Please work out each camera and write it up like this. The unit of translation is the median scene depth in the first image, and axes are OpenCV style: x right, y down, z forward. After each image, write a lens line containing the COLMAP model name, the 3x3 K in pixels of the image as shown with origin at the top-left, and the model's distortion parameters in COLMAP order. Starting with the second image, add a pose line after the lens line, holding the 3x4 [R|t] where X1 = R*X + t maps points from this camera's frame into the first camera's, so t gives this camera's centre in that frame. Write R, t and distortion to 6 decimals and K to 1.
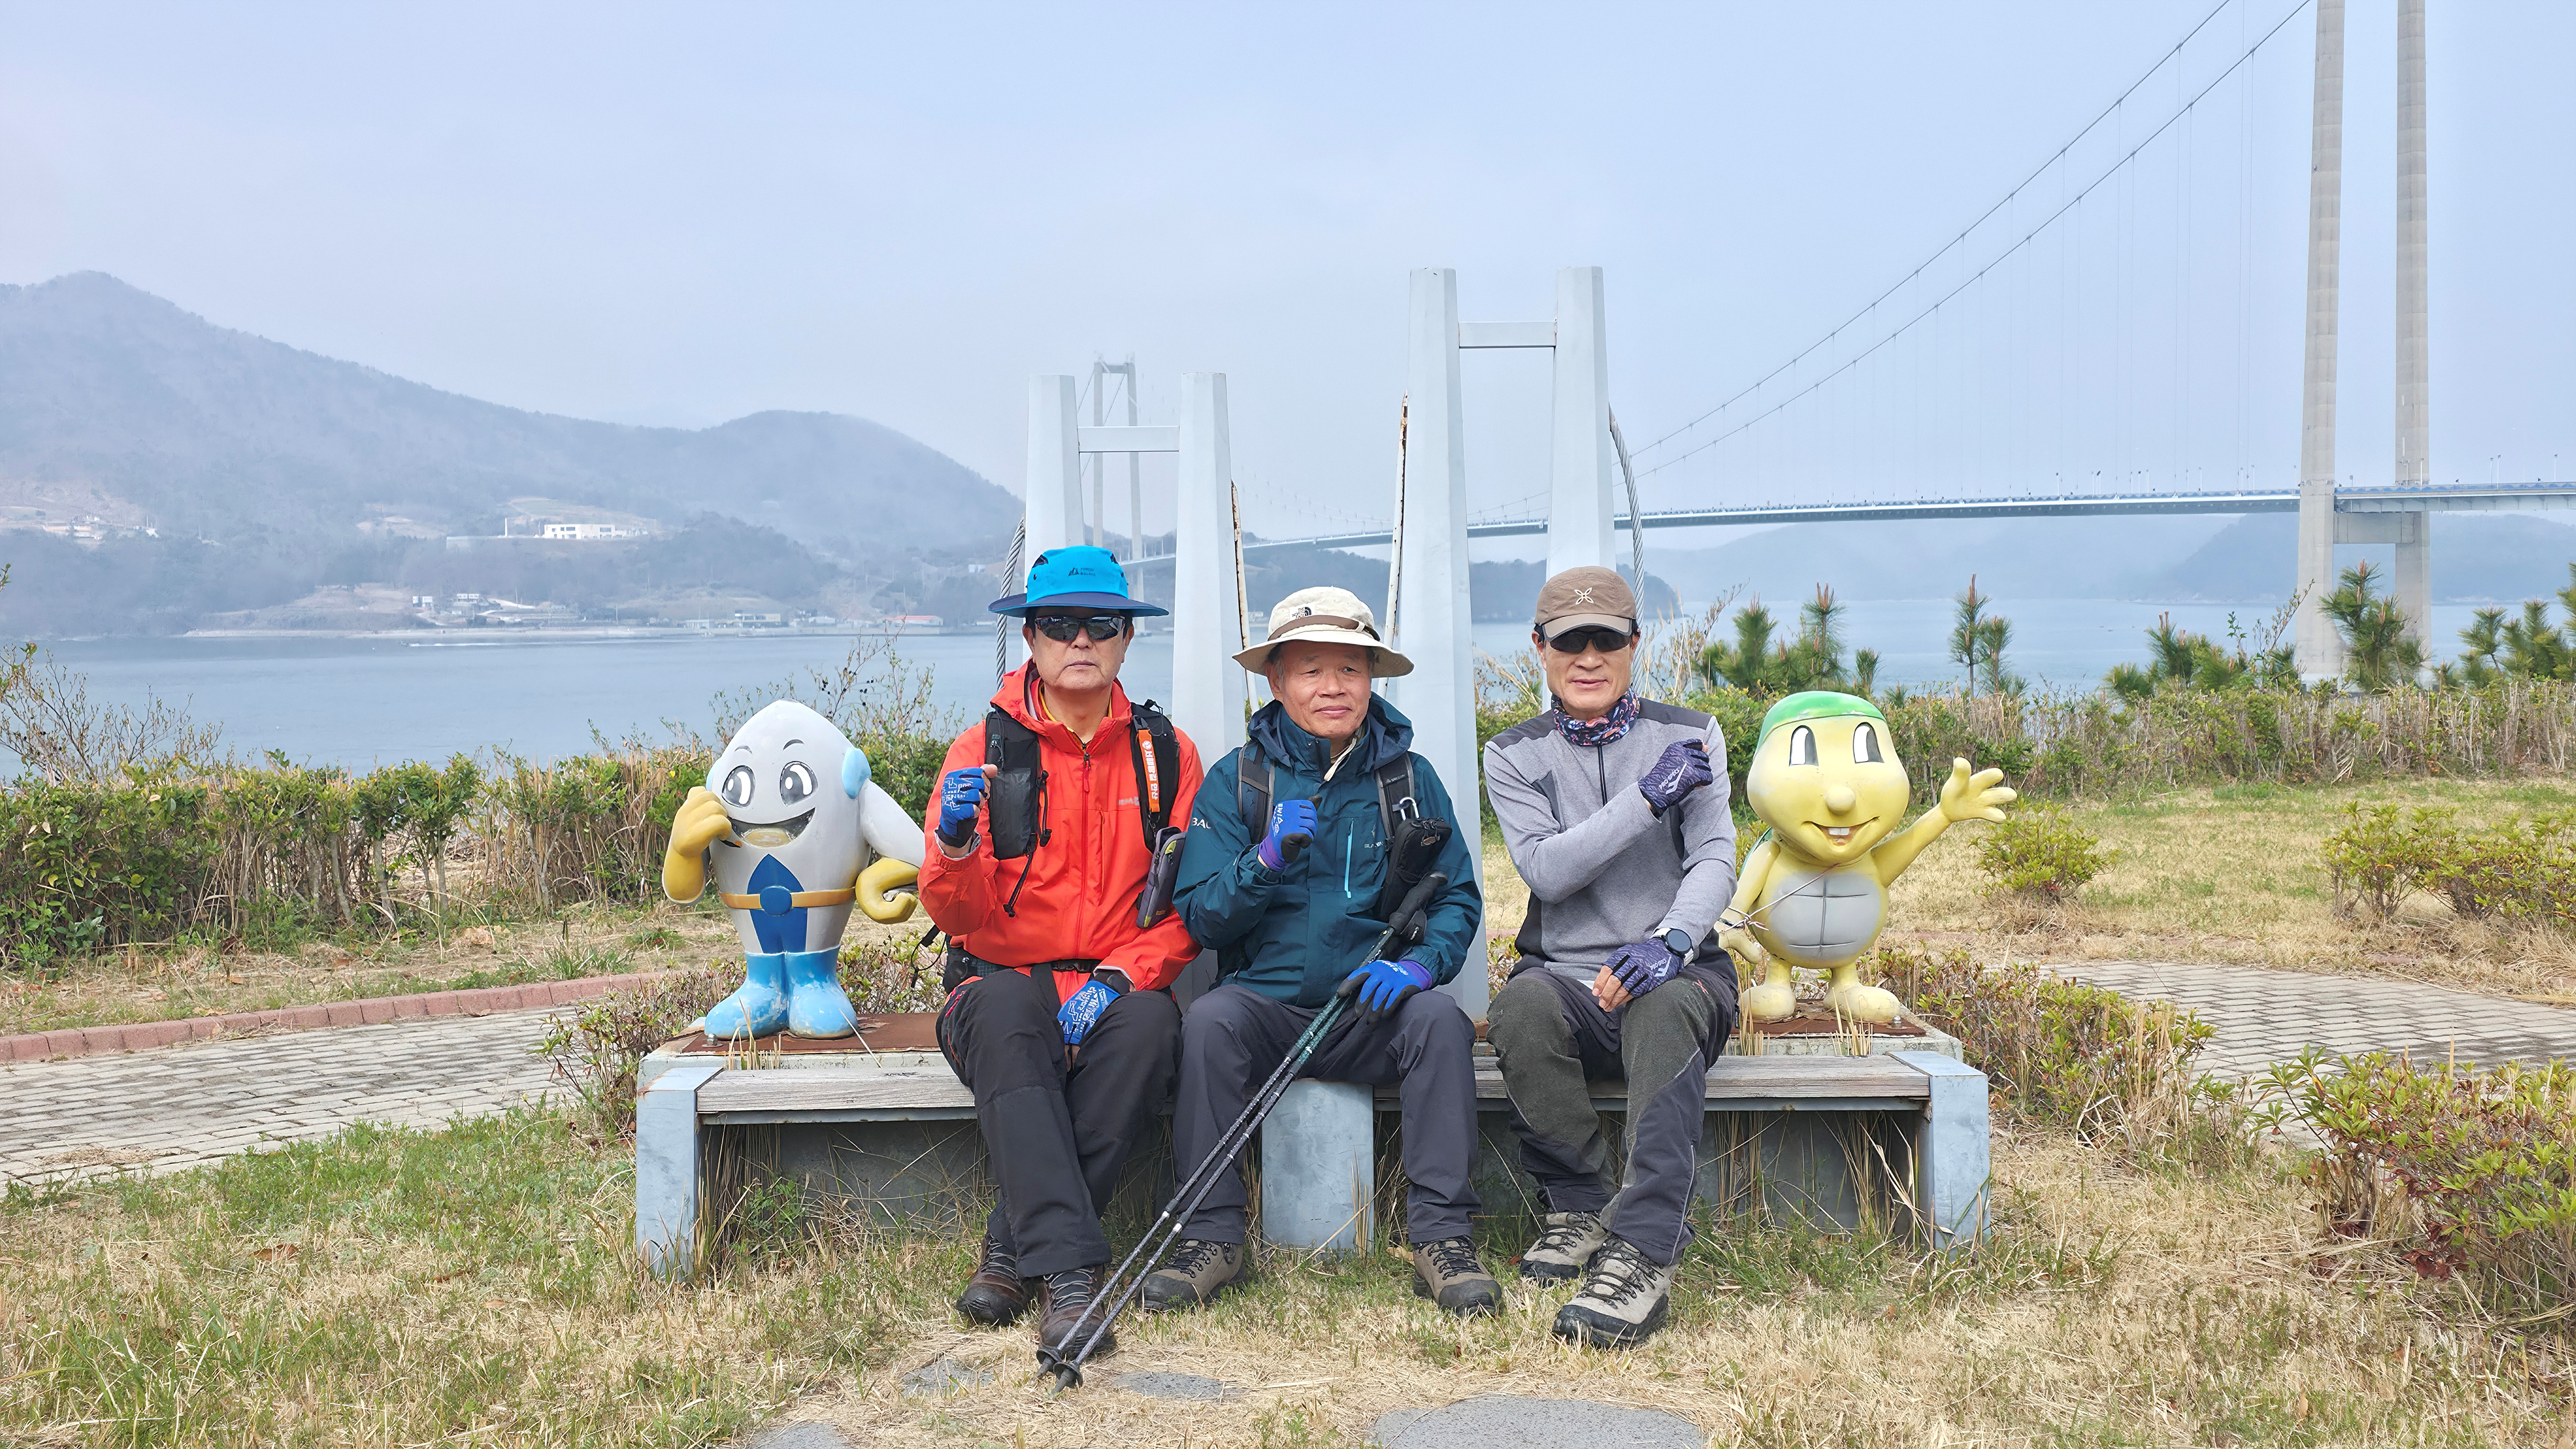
lens RADIAL K [[2666.7, 0, 1280.3], [0, 2666.7, 726.9], [0, 0, 1]] dist [0.067642, 0.000000]
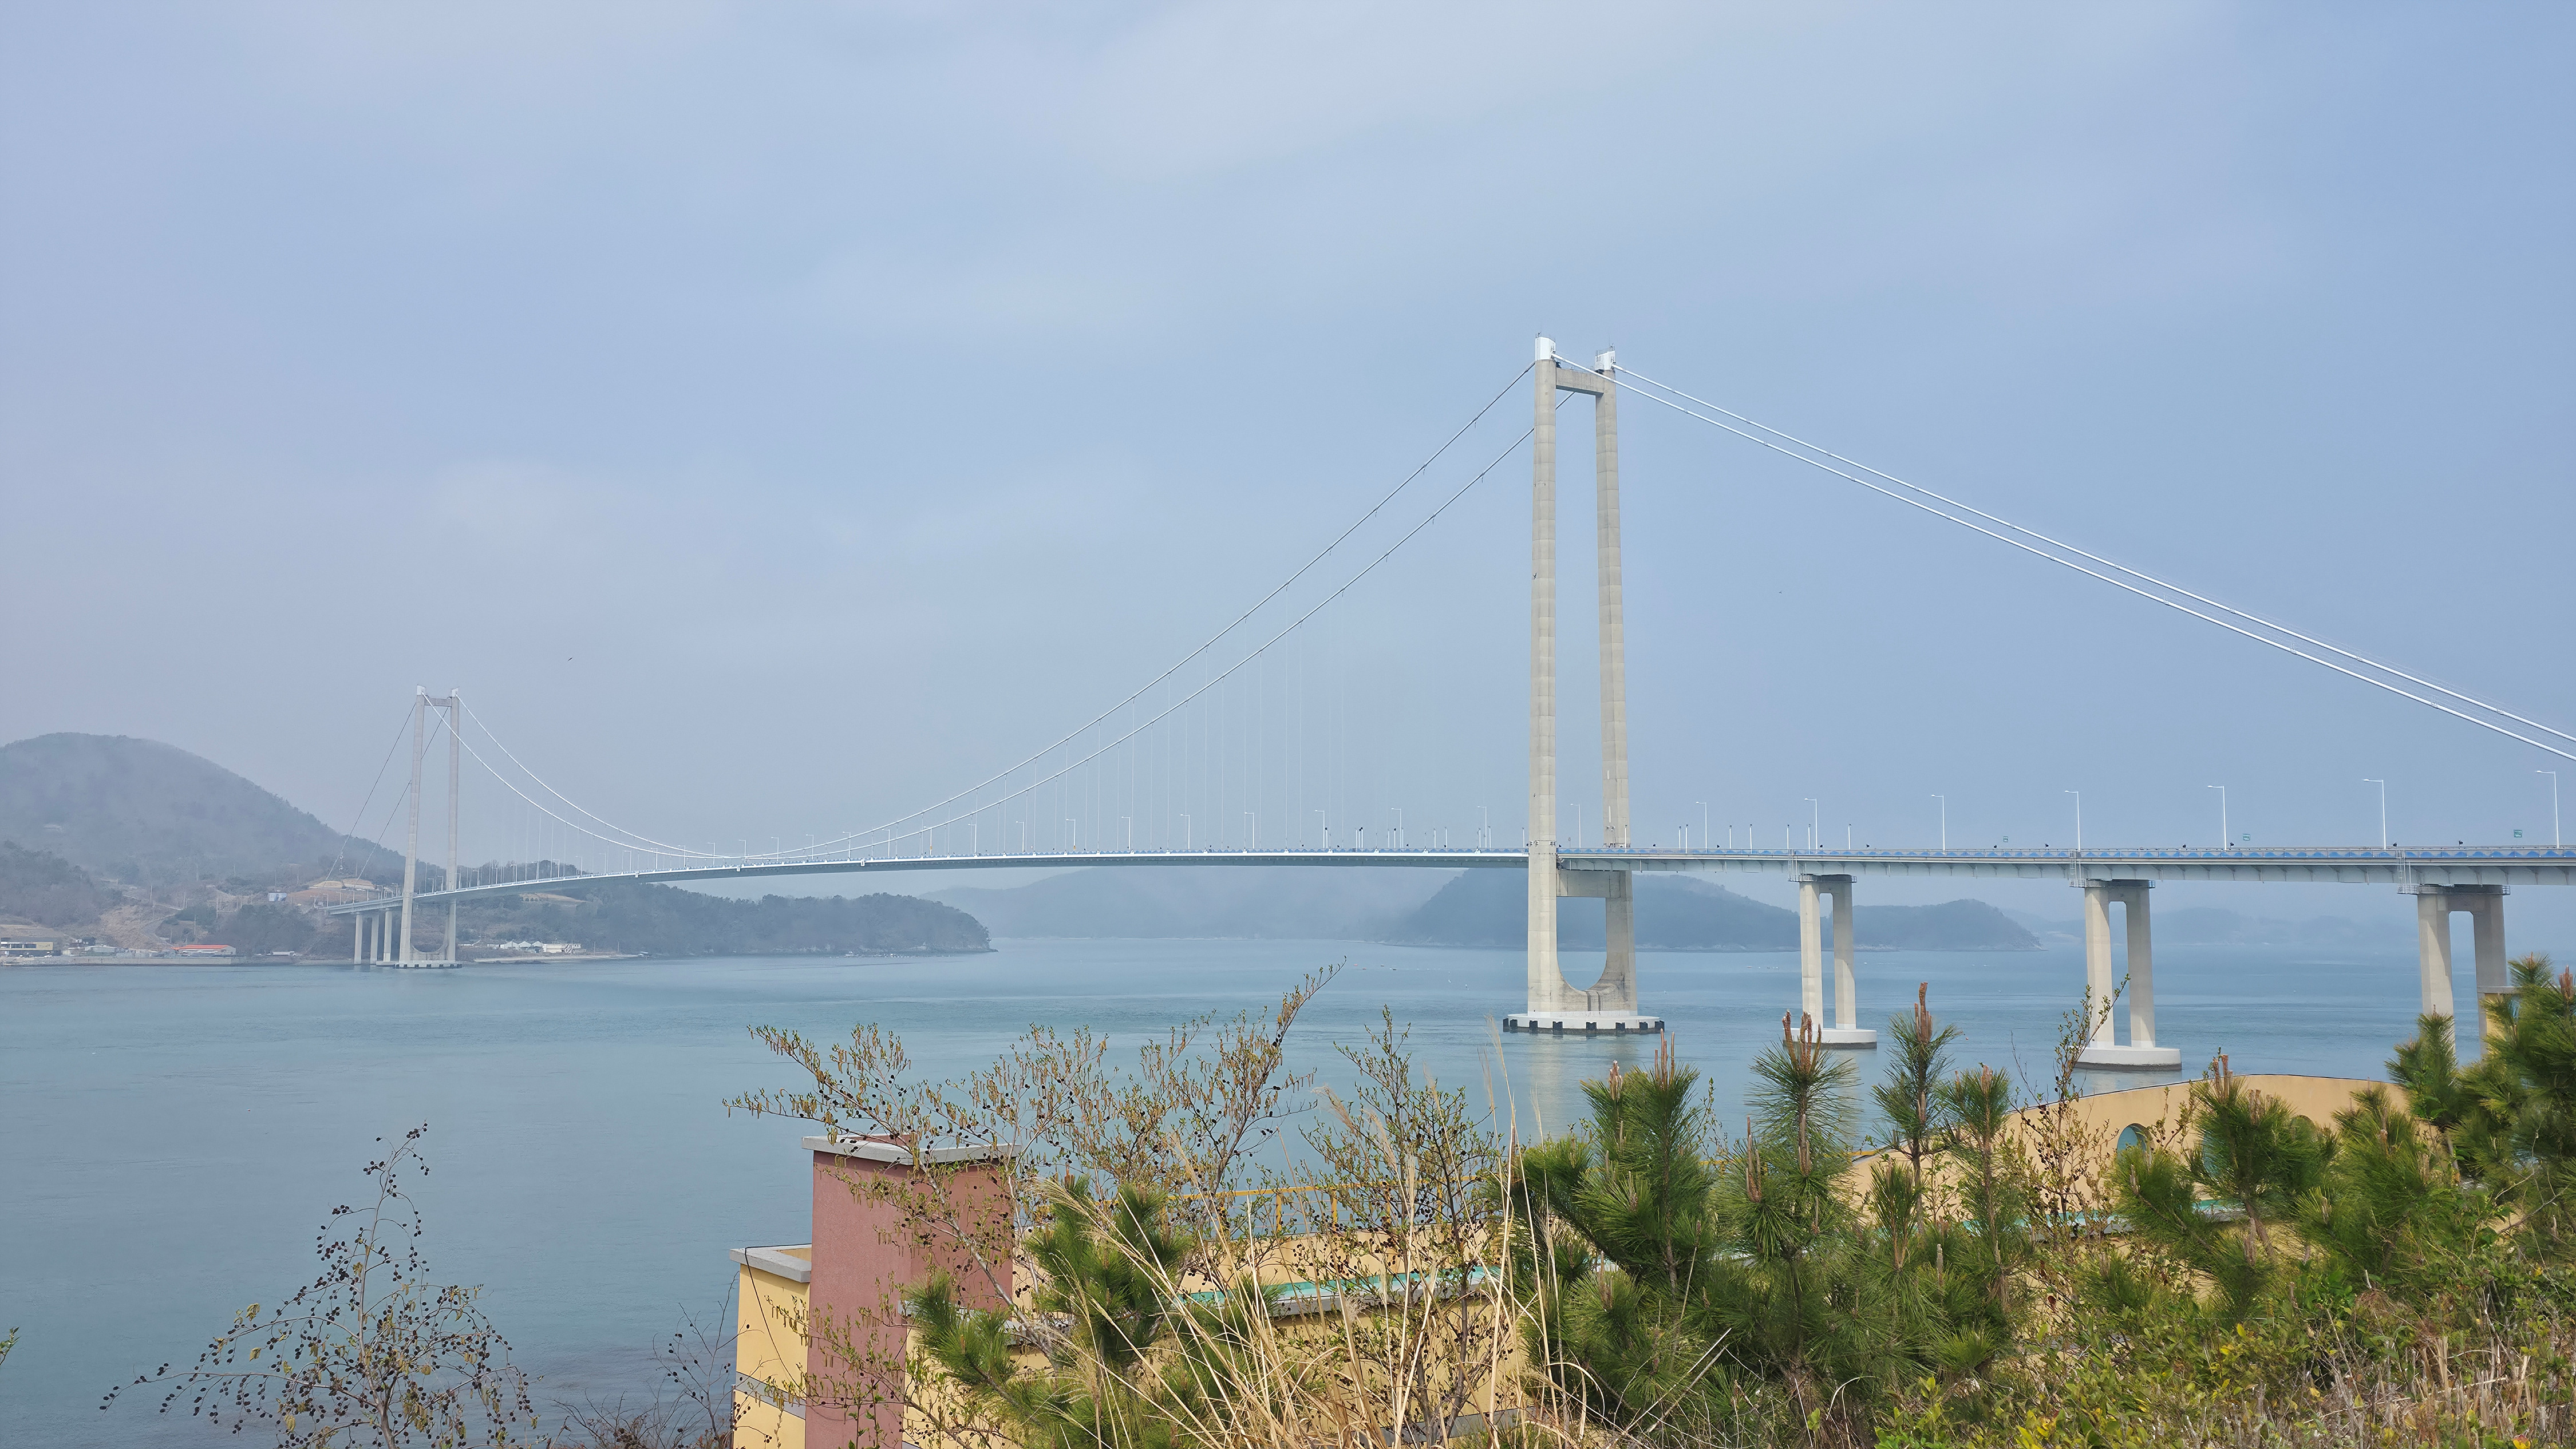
lens RADIAL K [[2466.8, 0, 1279.9], [0, 2466.8, 709.3], [0, 0, 1]] dist [0.065394, 0.000000]
pose [[0.964645, 0.037816, 0.260827, 0.007291], [-0.001375, 0.990361, -0.138502, -0.052317], [-0.263550, 0.133247, 0.955399, 0.680688]]
